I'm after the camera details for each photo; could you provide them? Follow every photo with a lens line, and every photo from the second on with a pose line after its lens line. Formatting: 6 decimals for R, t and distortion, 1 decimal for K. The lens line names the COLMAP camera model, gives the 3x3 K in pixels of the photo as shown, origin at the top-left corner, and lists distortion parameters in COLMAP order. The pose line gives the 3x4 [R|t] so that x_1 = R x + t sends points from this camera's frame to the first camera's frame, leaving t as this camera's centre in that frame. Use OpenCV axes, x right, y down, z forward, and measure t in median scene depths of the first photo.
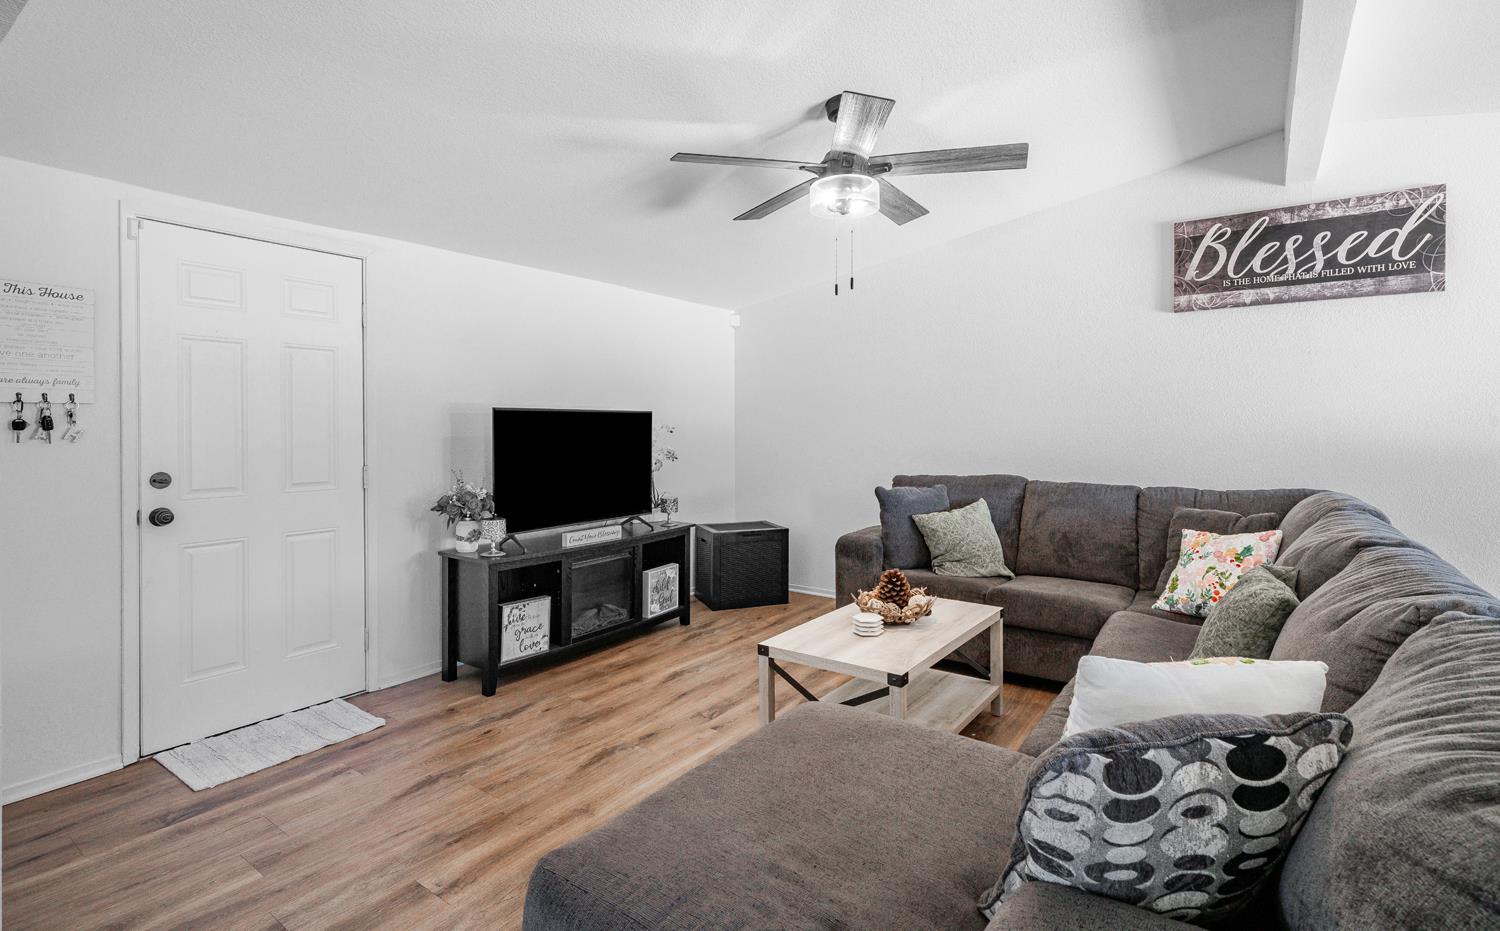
lens RADIAL K [[707.2, 0, 764.1], [0, 707.2, 431.8], [0, 0, 1]] dist [-0.001453, 0.001147]
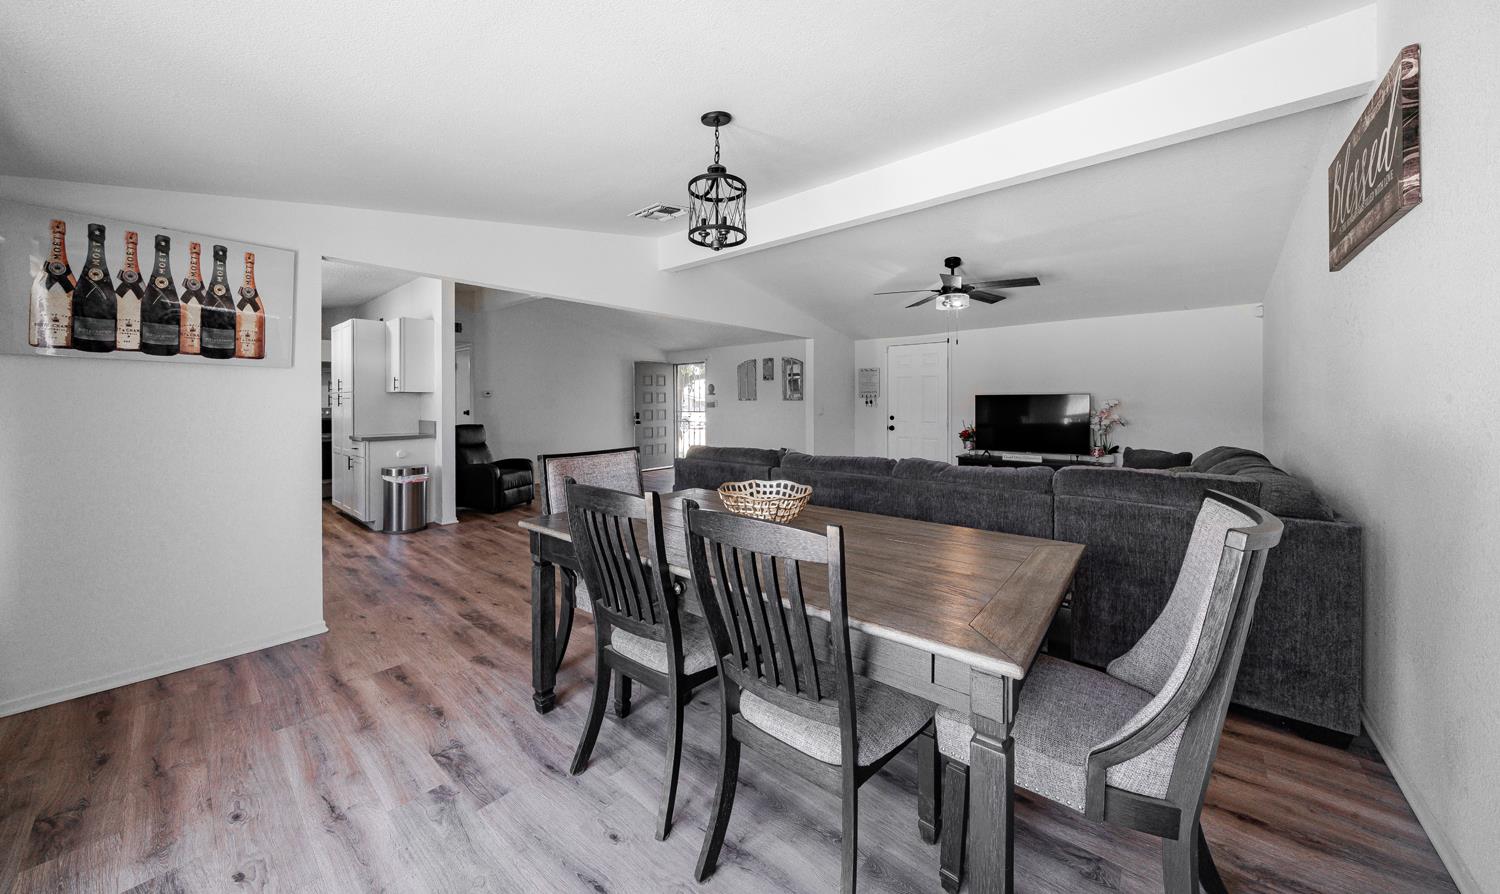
lens RADIAL K [[522.9, 0, 744.1], [0, 522.9, 410.5], [0, 0, 1]] dist [-0.000564, -0.000021]
pose [[-0.107003, 0.016590, -0.994120, 1.452190], [-0.006636, 0.999827, 0.017399, -0.008088], [0.994237, 0.008459, -0.106874, 0.411640]]
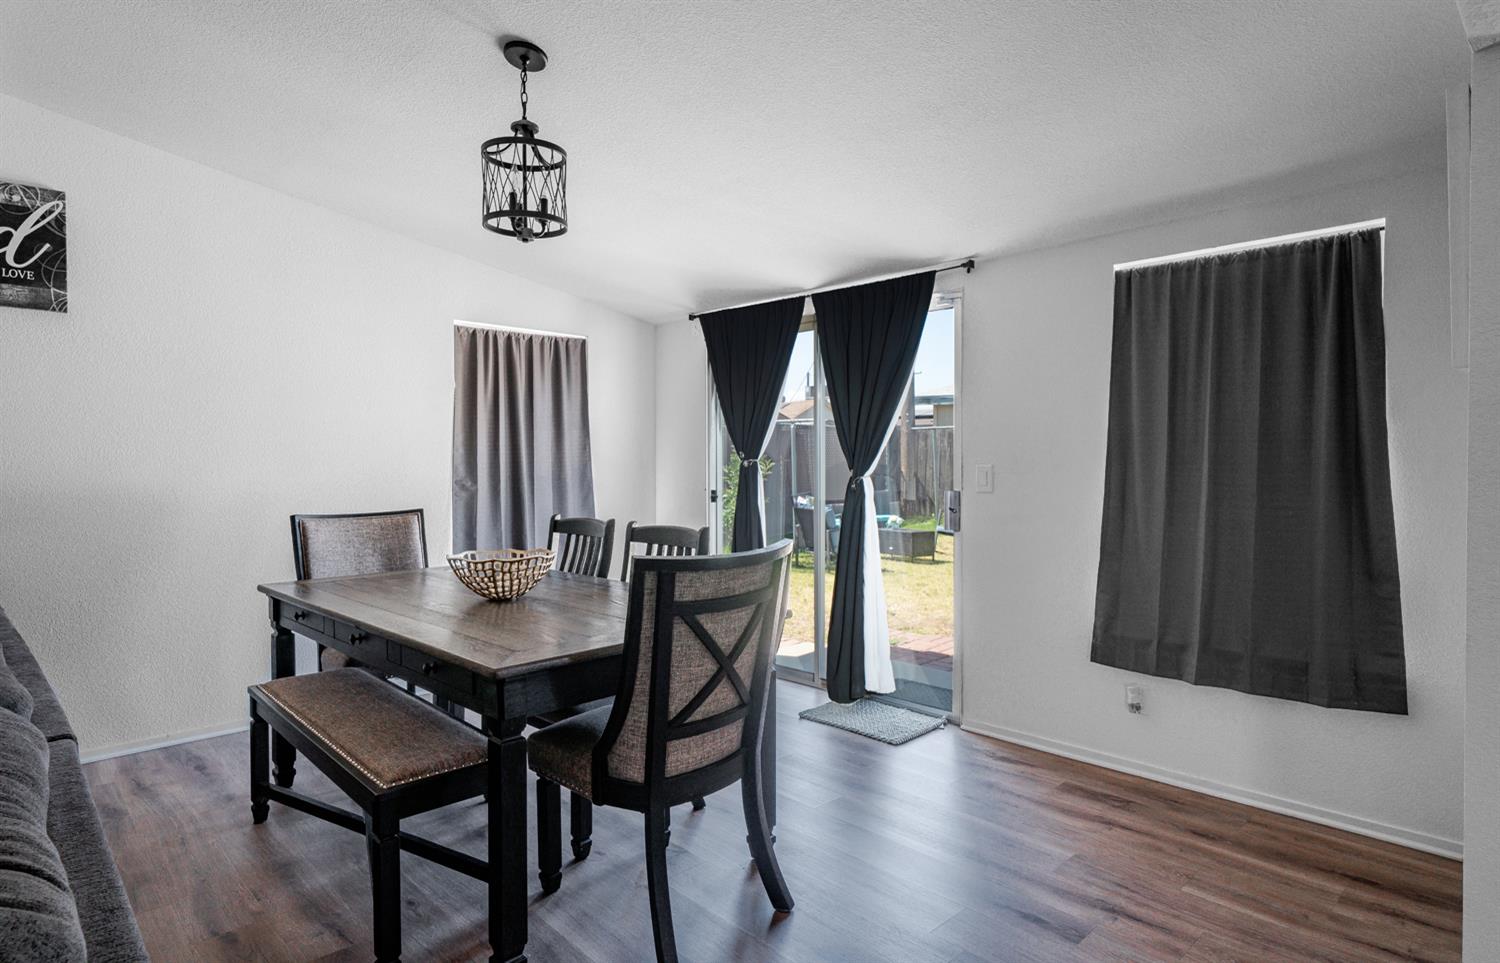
lens RADIAL K [[822.8, 0, 735.8], [0, 822.8, 475.1], [0, 0, 1]] dist [0.003224, 0.000428]
pose [[0.203925, -0.015241, 0.978868, 0.108422], [0.013244, 0.999830, 0.012808, 0.002225], [-0.978897, 0.010353, 0.204092, -0.030087]]
